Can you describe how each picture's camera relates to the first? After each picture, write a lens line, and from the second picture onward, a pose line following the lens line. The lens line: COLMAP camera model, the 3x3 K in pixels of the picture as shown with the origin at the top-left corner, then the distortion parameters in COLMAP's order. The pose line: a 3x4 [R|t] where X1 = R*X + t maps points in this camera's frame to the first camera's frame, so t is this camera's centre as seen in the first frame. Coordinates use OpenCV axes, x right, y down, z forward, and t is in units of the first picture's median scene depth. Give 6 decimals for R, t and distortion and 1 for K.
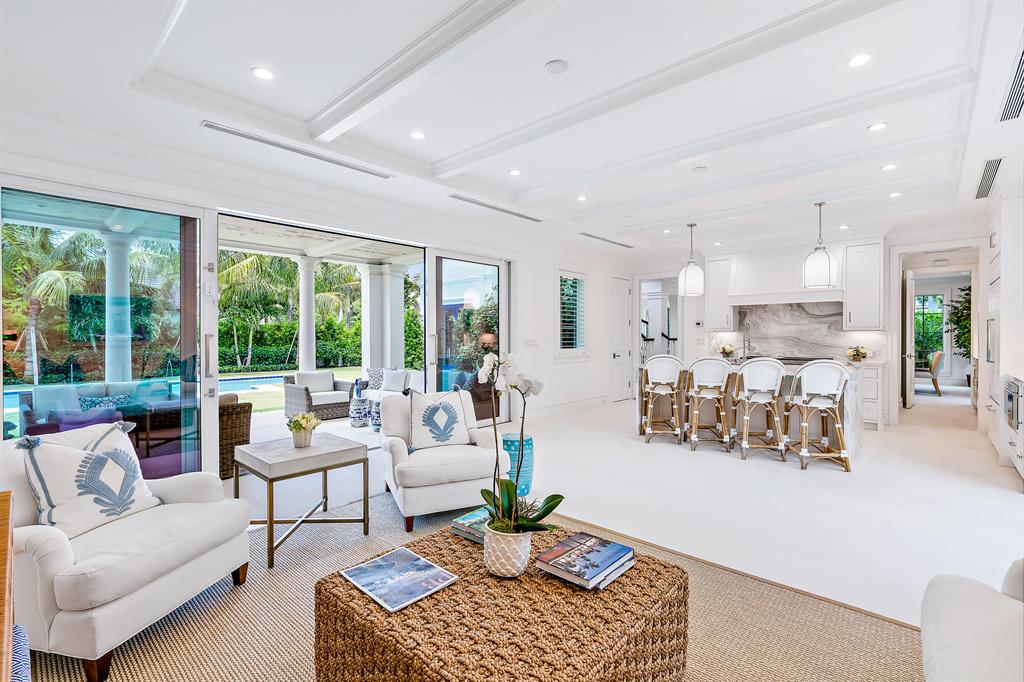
lens RADIAL K [[467.3, 0, 514.7], [0, 467.3, 340.9], [0, 0, 1]] dist [-0.008177, 0.003483]
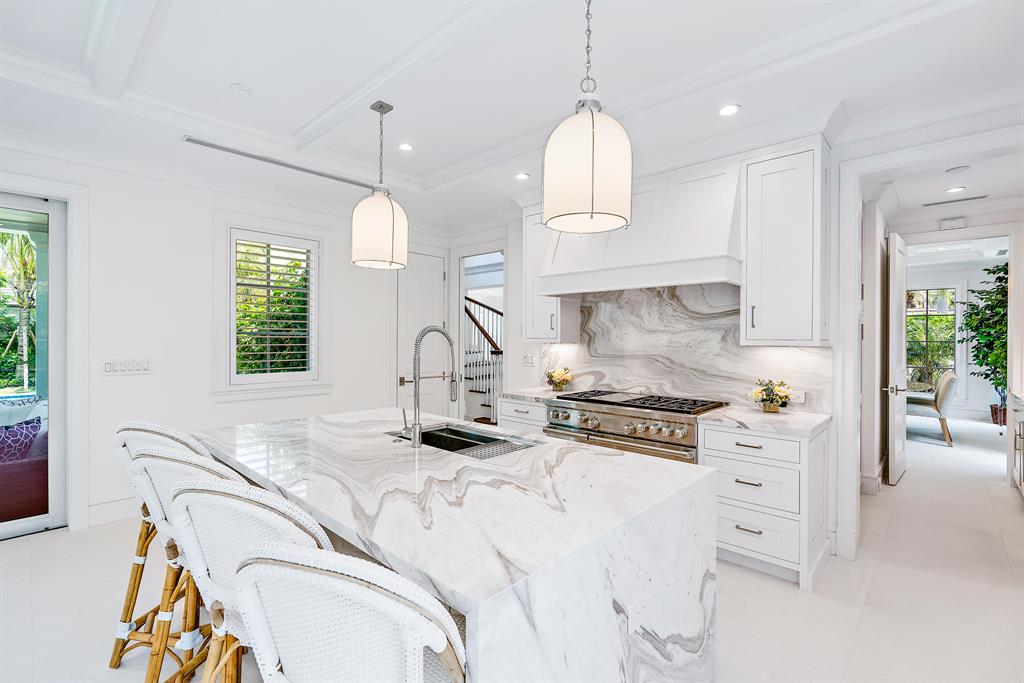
lens RADIAL K [[467.3, 0, 513.4], [0, 467.3, 343.6], [0, 0, 1]] dist [-0.008177, 0.003483]
pose [[0.999903, 0.003954, -0.013350, 0.428117], [-0.003951, 0.999992, 0.000231, -0.021399], [0.013350, -0.000178, 0.999911, 0.469693]]
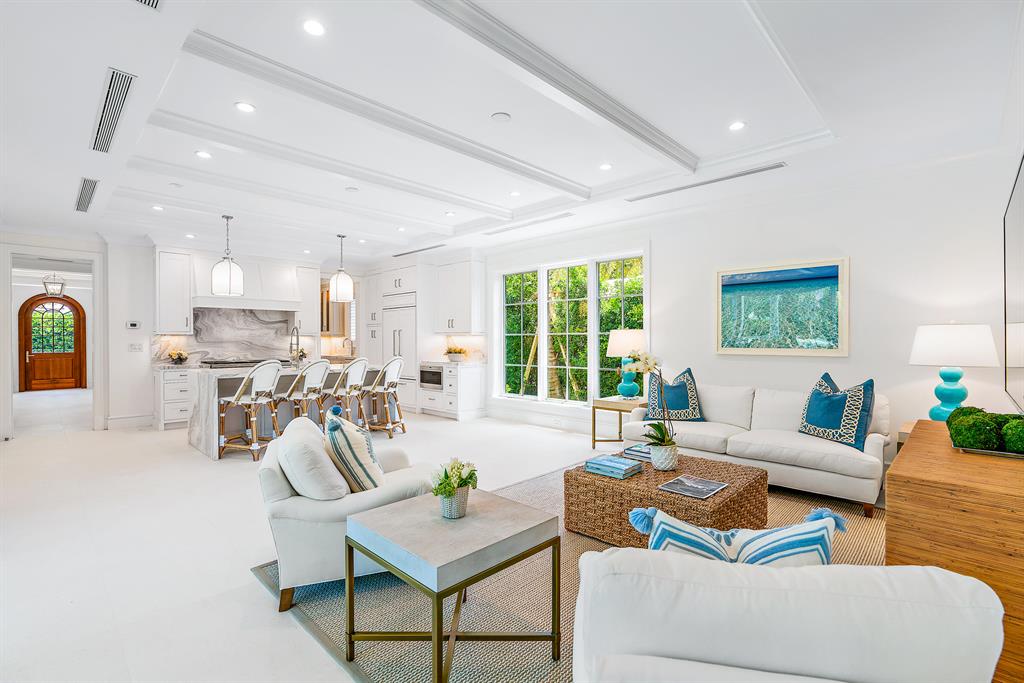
lens RADIAL K [[467.3, 0, 504.6], [0, 467.3, 338.8], [0, 0, 1]] dist [-0.008177, 0.003483]
pose [[0.074130, -0.000447, 0.997248, -0.414859], [0.007776, 0.999970, -0.000130, -0.008535], [-0.997218, 0.007764, 0.074131, 0.321514]]
